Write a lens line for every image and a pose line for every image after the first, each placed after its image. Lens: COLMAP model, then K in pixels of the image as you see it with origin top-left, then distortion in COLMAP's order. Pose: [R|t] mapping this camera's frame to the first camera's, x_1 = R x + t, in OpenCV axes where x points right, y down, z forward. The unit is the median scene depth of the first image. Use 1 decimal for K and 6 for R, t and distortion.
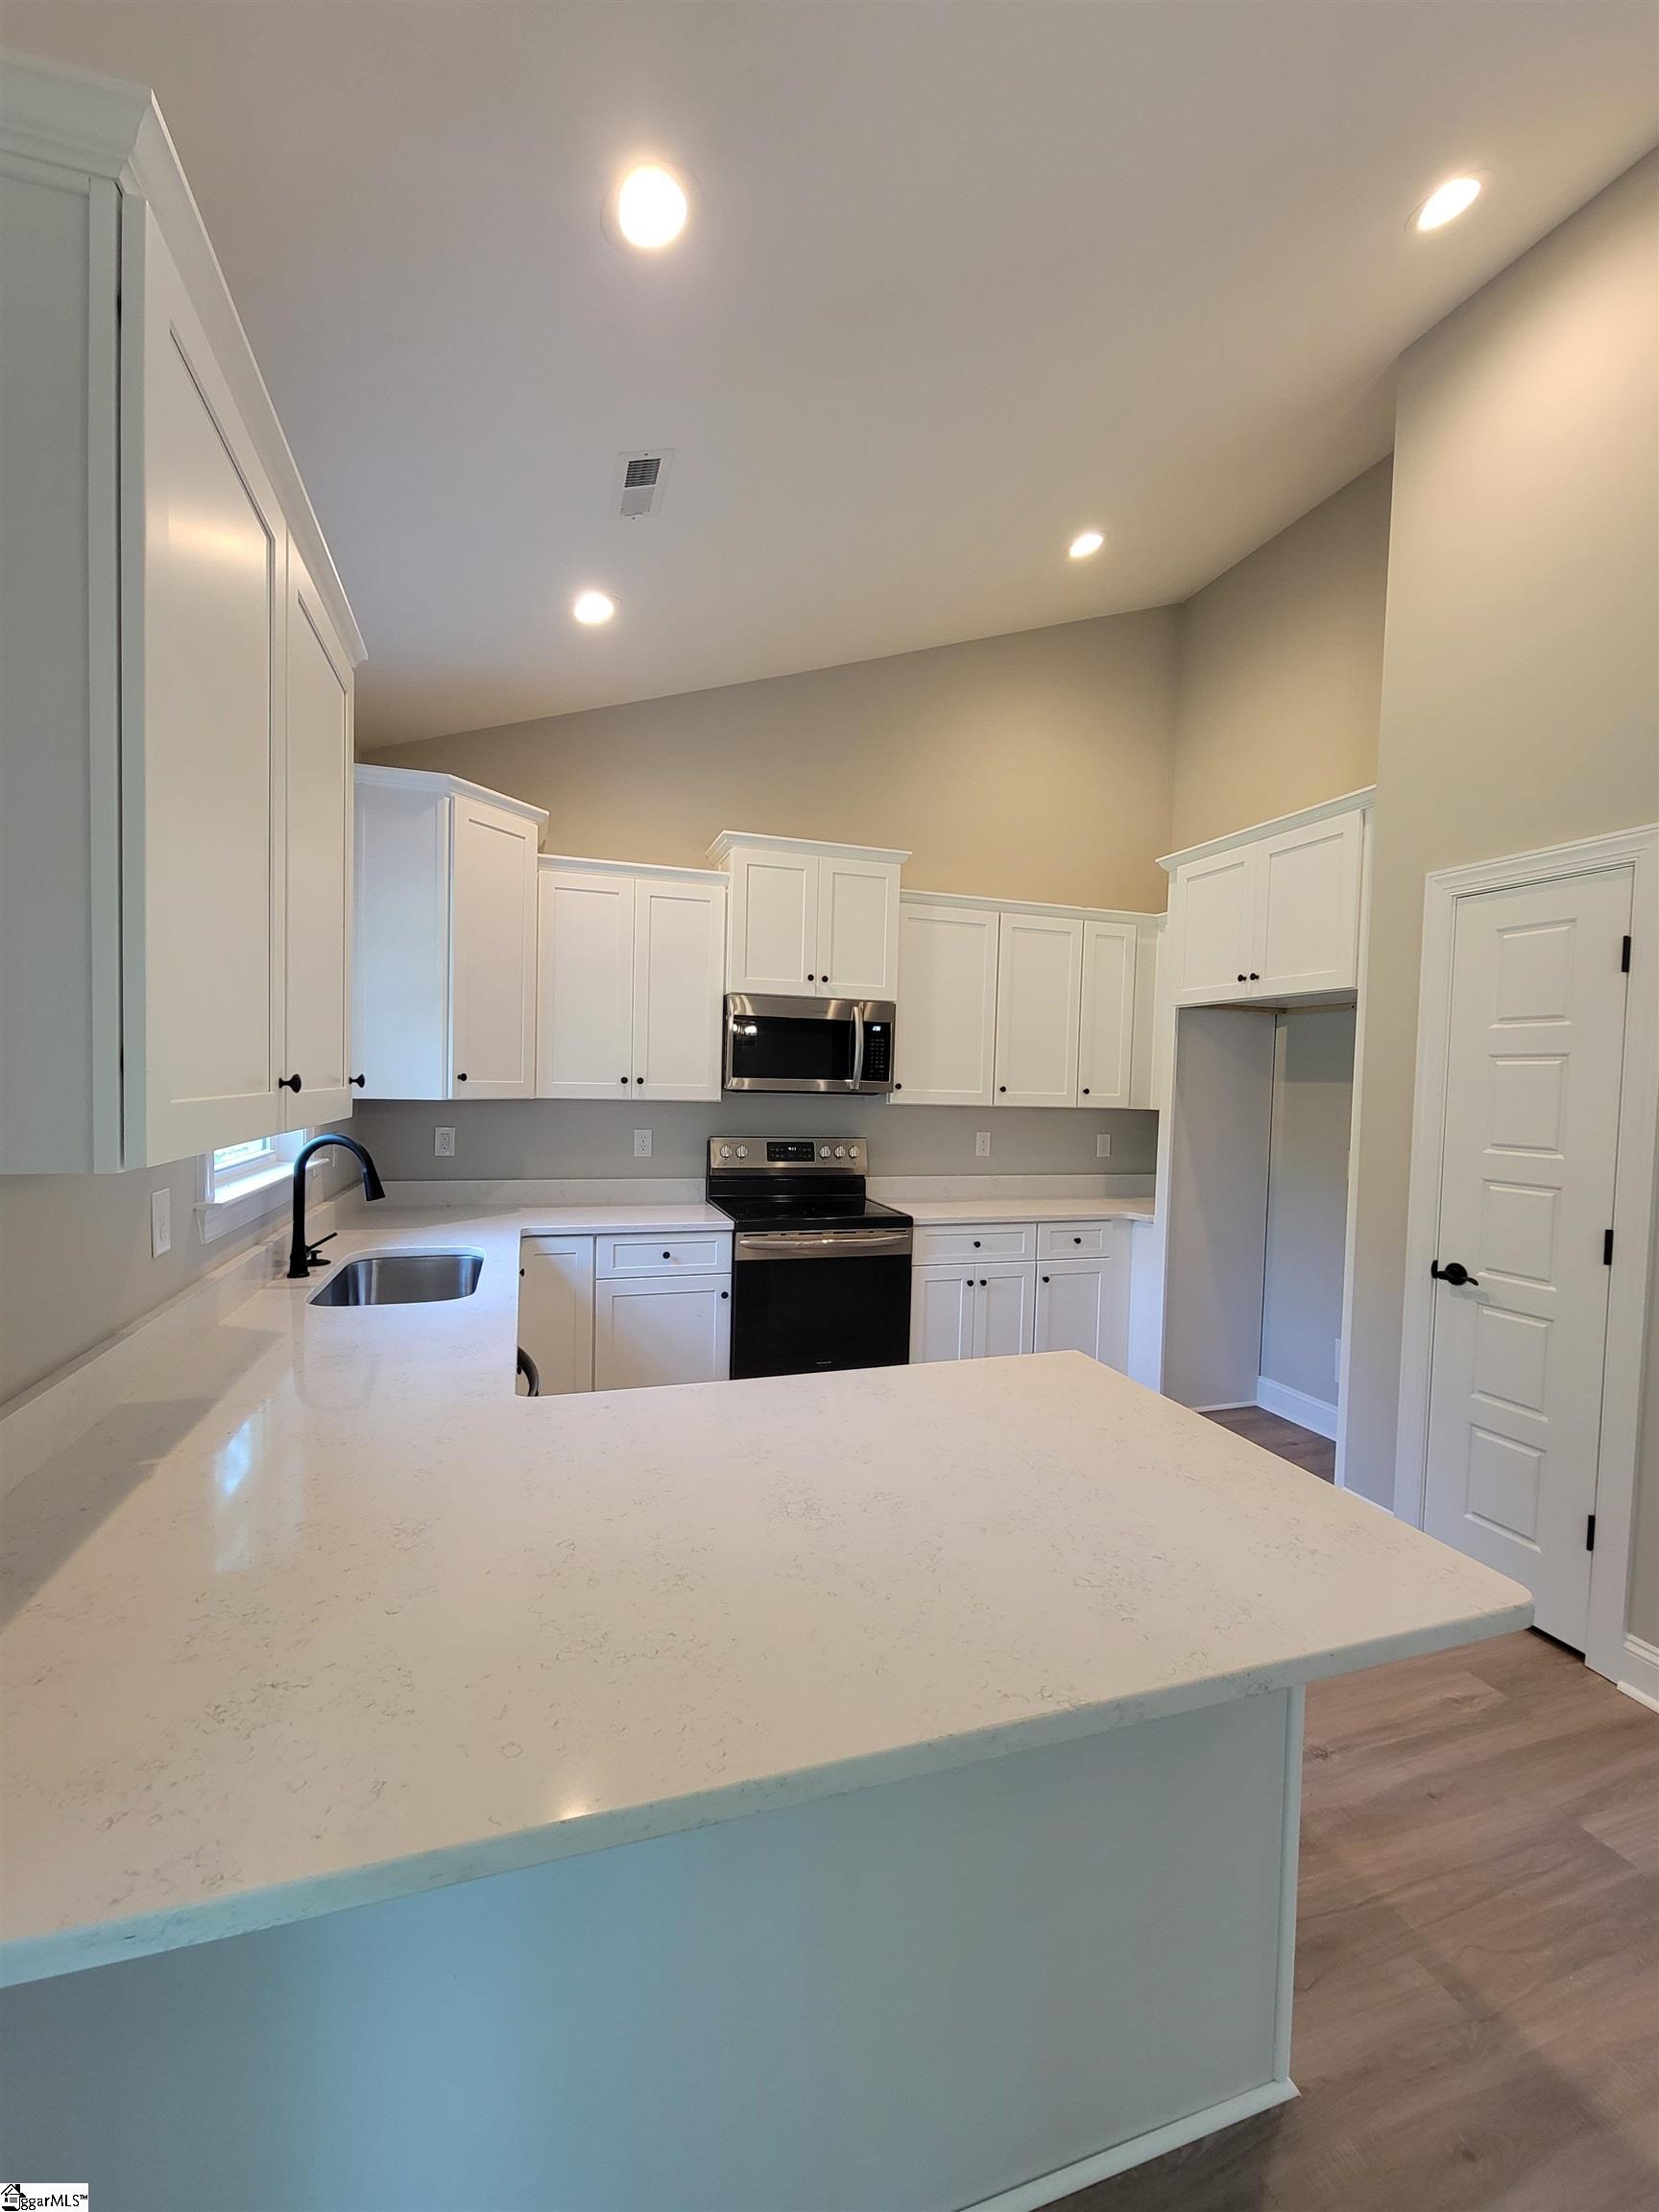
lens RADIAL K [[904.1, 0, 828.9], [0, 904.1, 1112.6], [0, 0, 1]] dist [-0.001088, -0.000786]
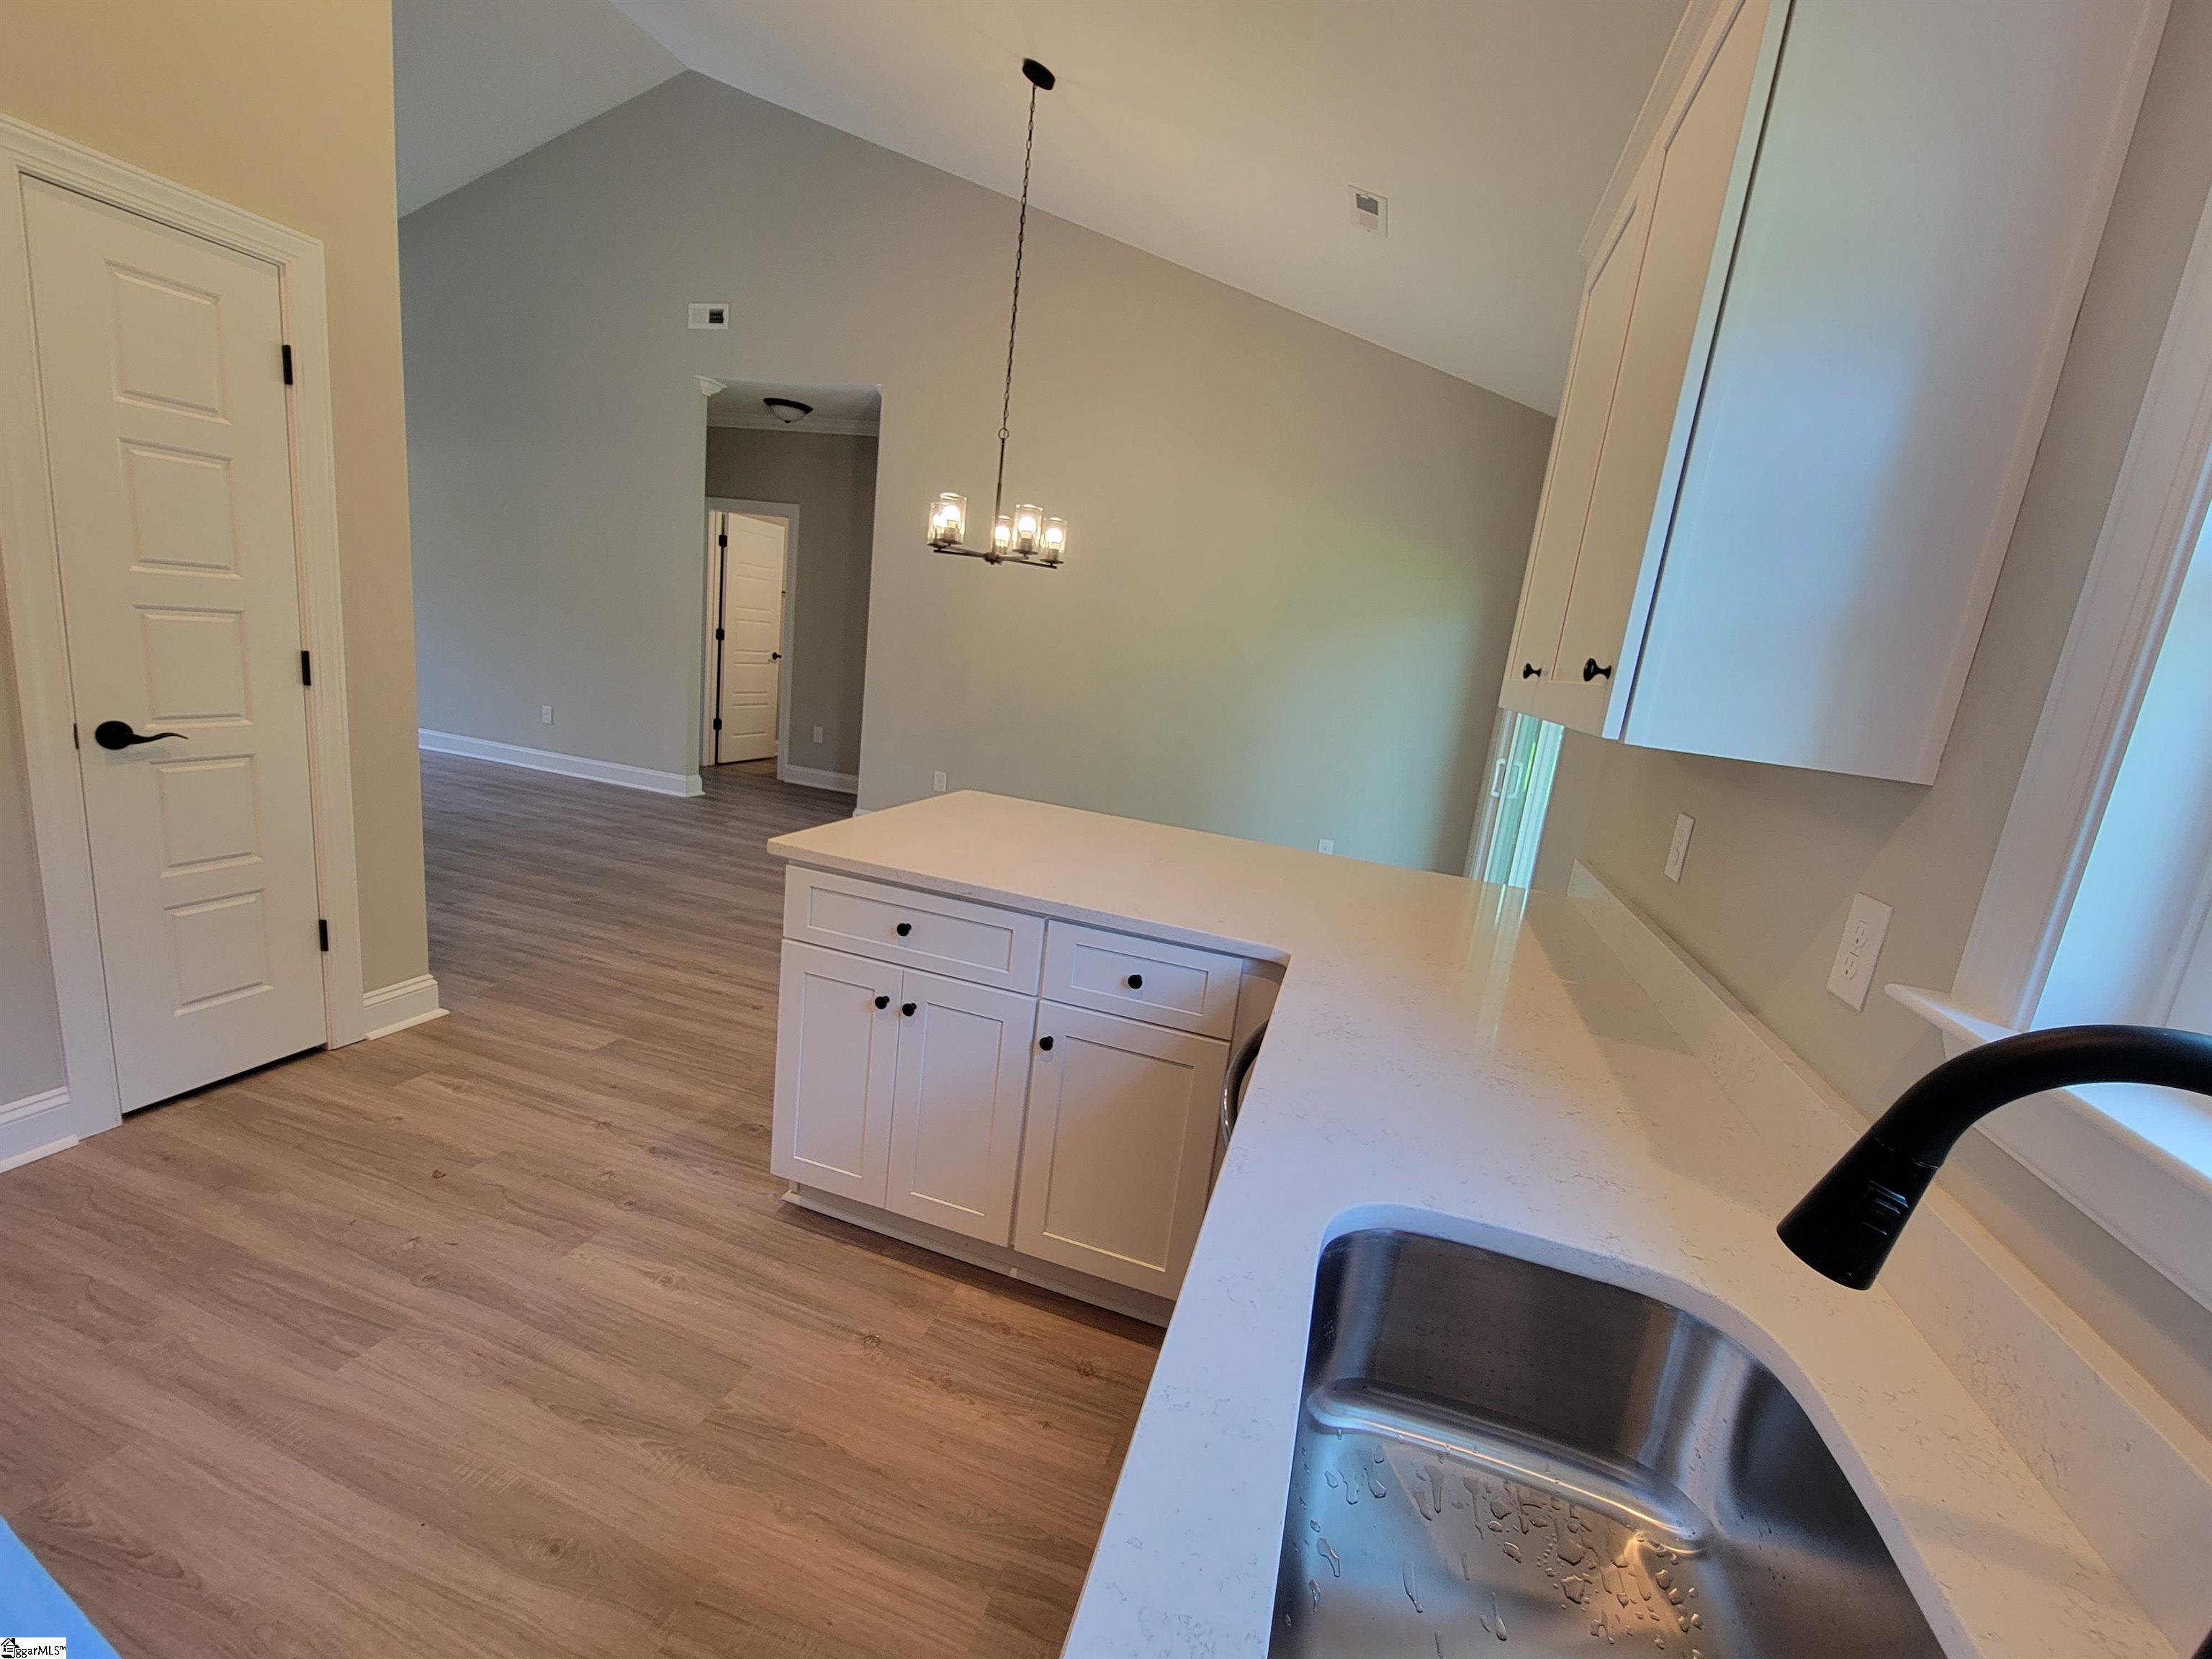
lens RADIAL K [[904.1, 0, 1110.8], [0, 904.1, 832.4], [0, 0, 1]] dist [-0.001088, -0.000786]
pose [[-0.809184, -0.237890, 0.537243, -0.298968], [-0.117796, 0.961488, 0.248323, -0.021712], [-0.575626, 0.137654, -0.806043, 0.826787]]
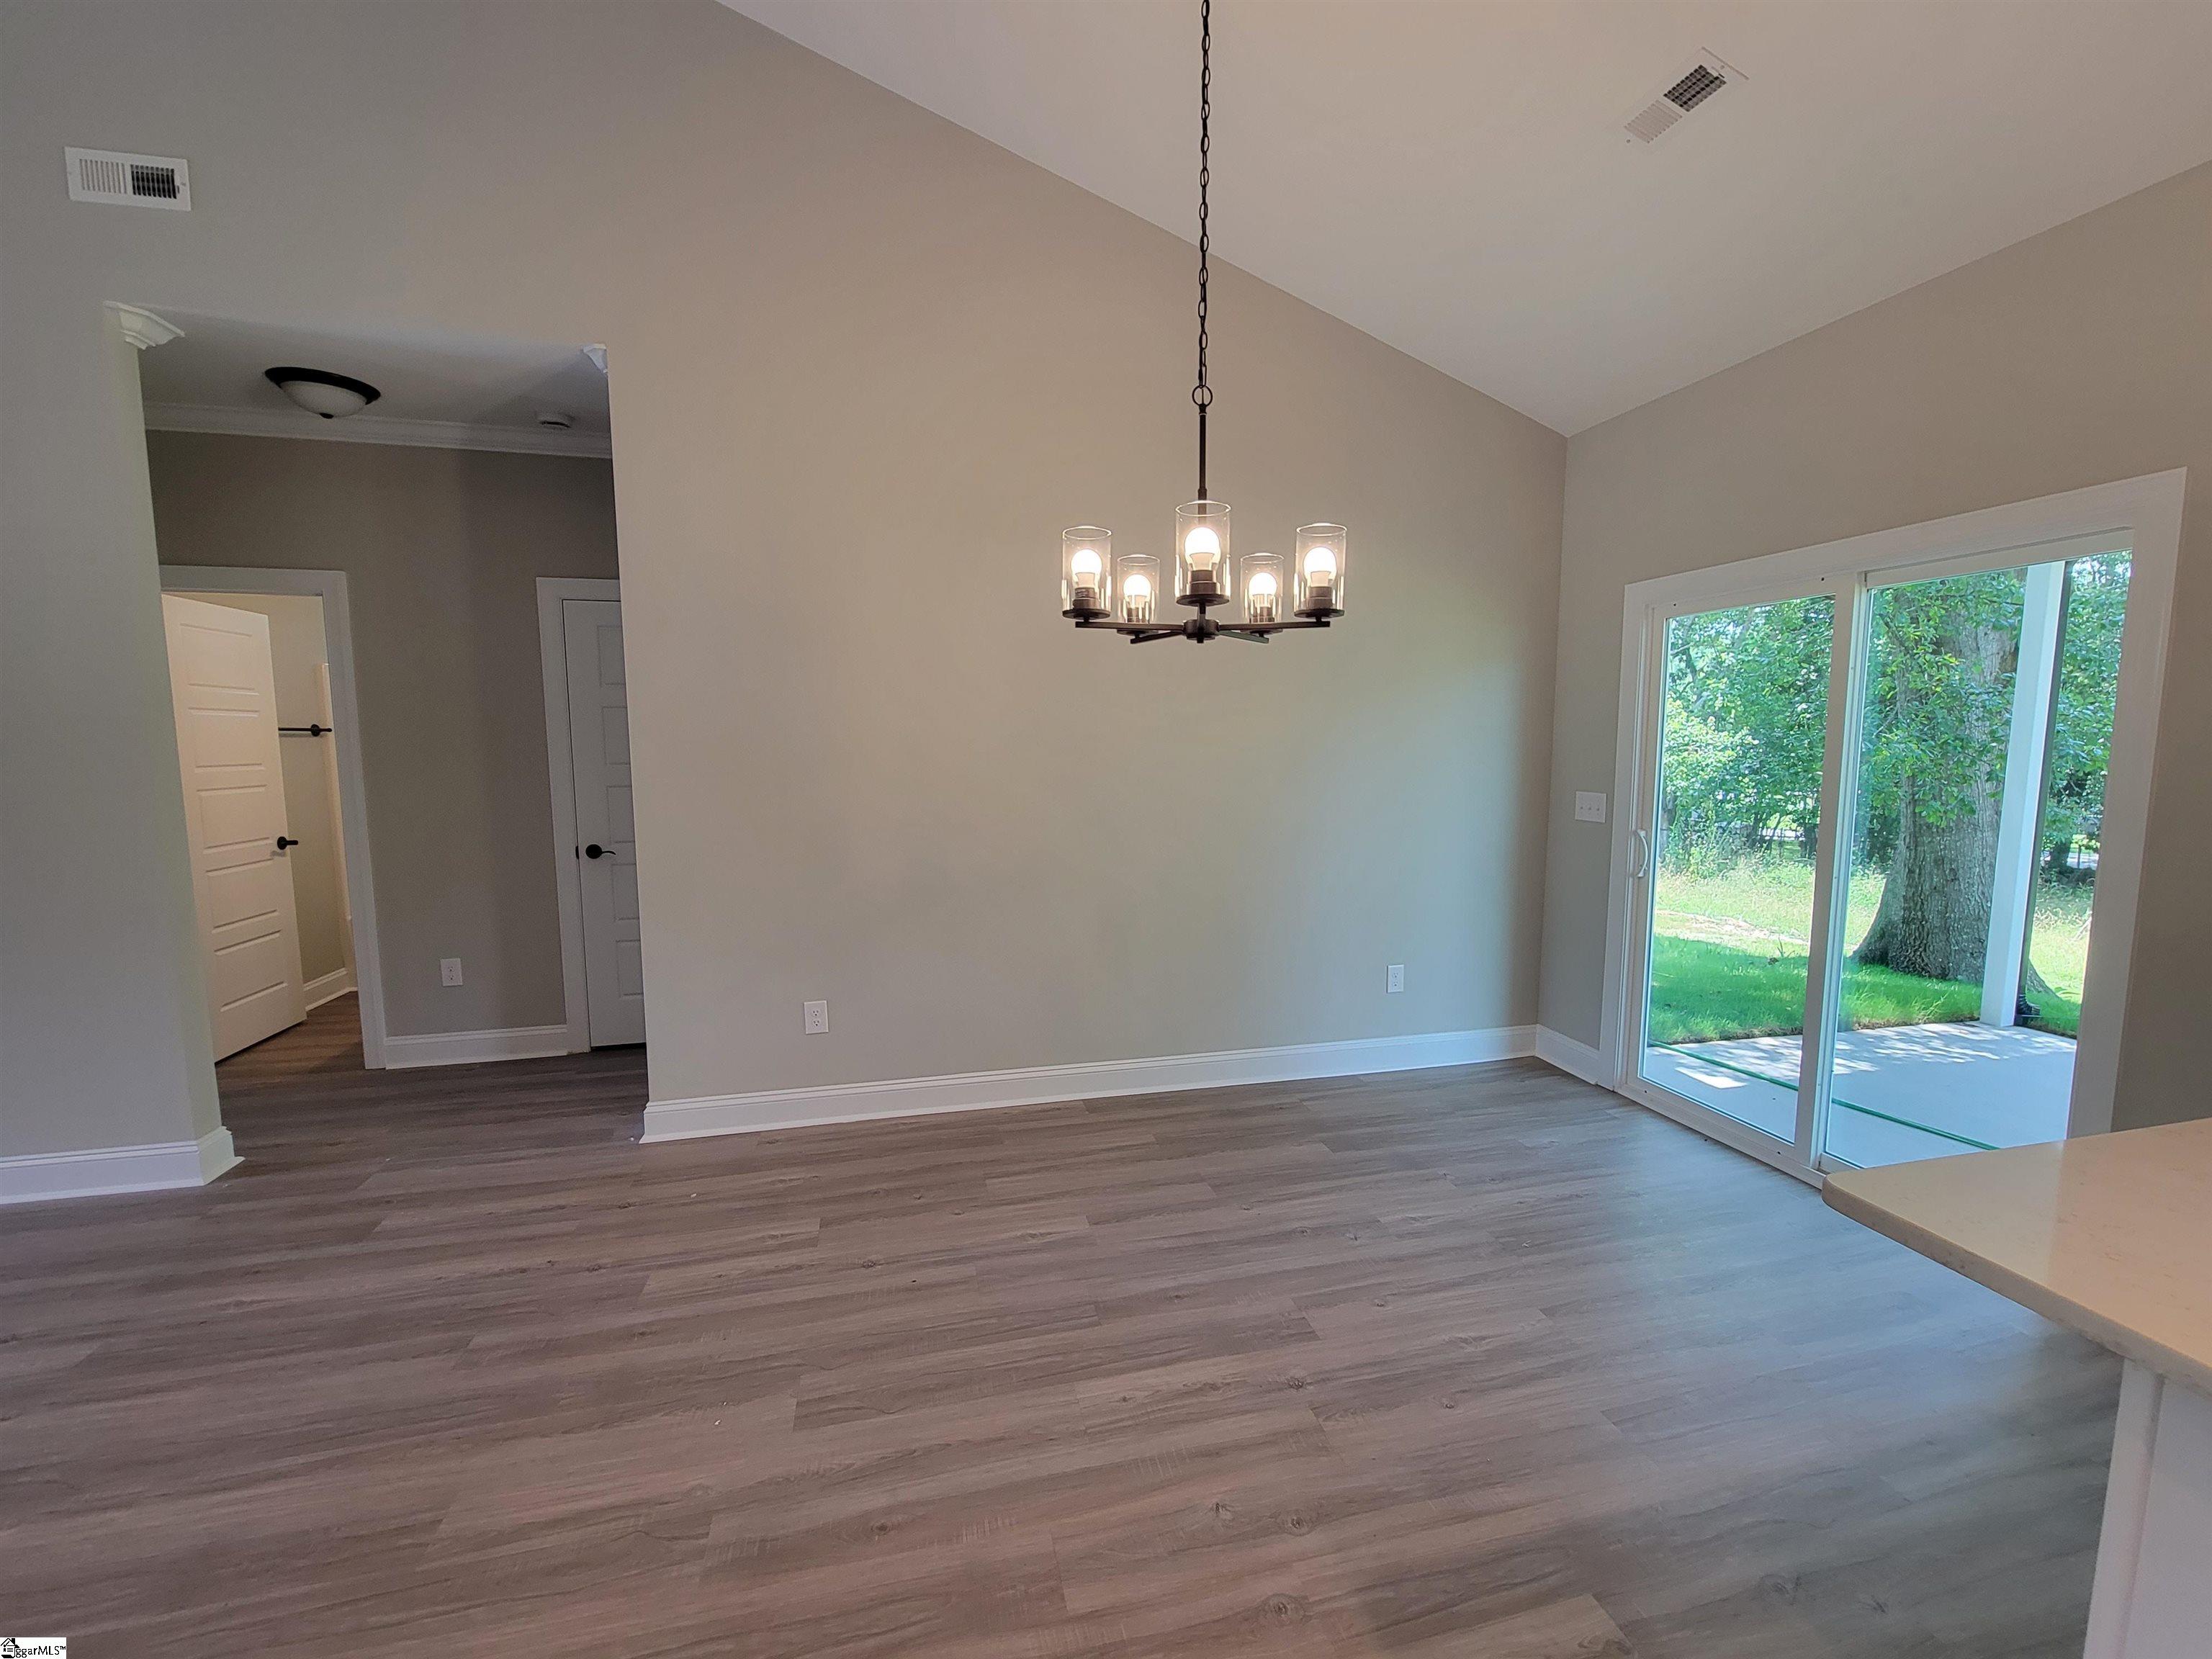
lens RADIAL K [[904.2, 0, 1114.2], [0, 904.2, 833.5], [0, 0, 1]] dist [0.003605, -0.004974]
pose [[-0.997106, -0.033166, 0.068407, 0.441635], [-0.022819, 0.988898, 0.146834, -0.009681], [-0.072517, 0.144849, -0.986793, 0.586021]]
